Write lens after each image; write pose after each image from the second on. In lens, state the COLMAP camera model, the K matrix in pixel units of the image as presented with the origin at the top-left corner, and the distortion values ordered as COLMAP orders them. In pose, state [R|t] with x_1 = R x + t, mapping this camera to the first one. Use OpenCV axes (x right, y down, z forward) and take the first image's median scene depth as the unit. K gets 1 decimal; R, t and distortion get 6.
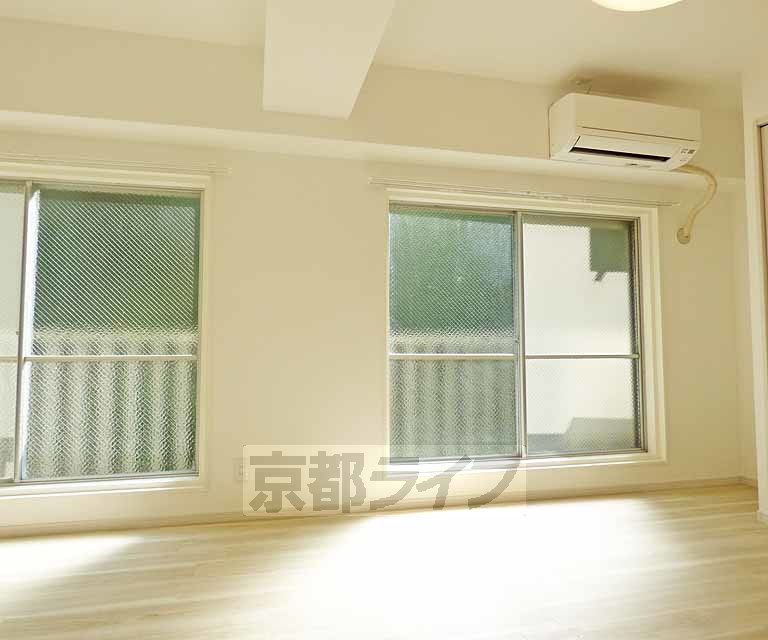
lens RADIAL K [[514.7, 0, 384.0], [0, 514.7, 320.0], [0, 0, 1]] dist [0.005255, 0.001329]
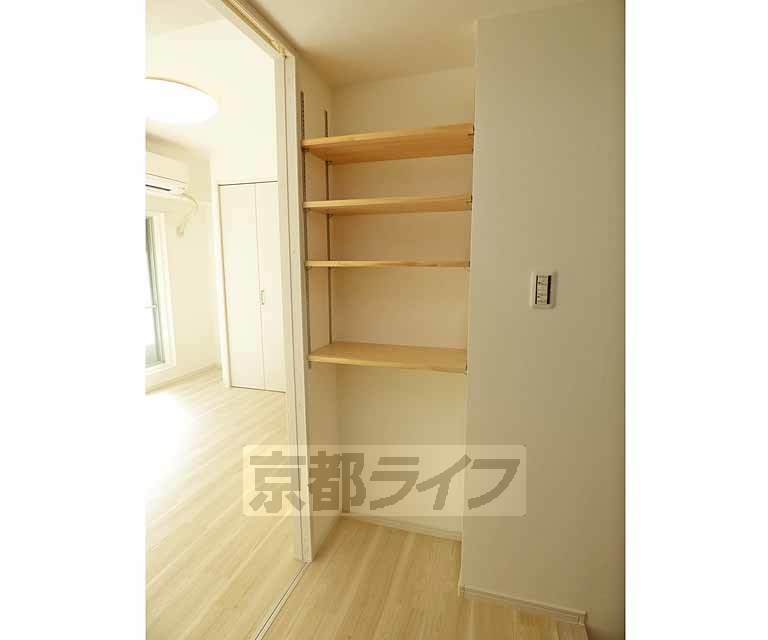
lens RADIAL K [[514.7, 0, 384.0], [0, 514.7, 320.0], [0, 0, 1]] dist [0.005255, 0.001329]
pose [[0.582259, -0.142047, 0.800498, -0.371105], [-0.026926, 0.980709, 0.193611, -0.210968], [-0.812557, -0.134286, 0.567202, -0.465295]]
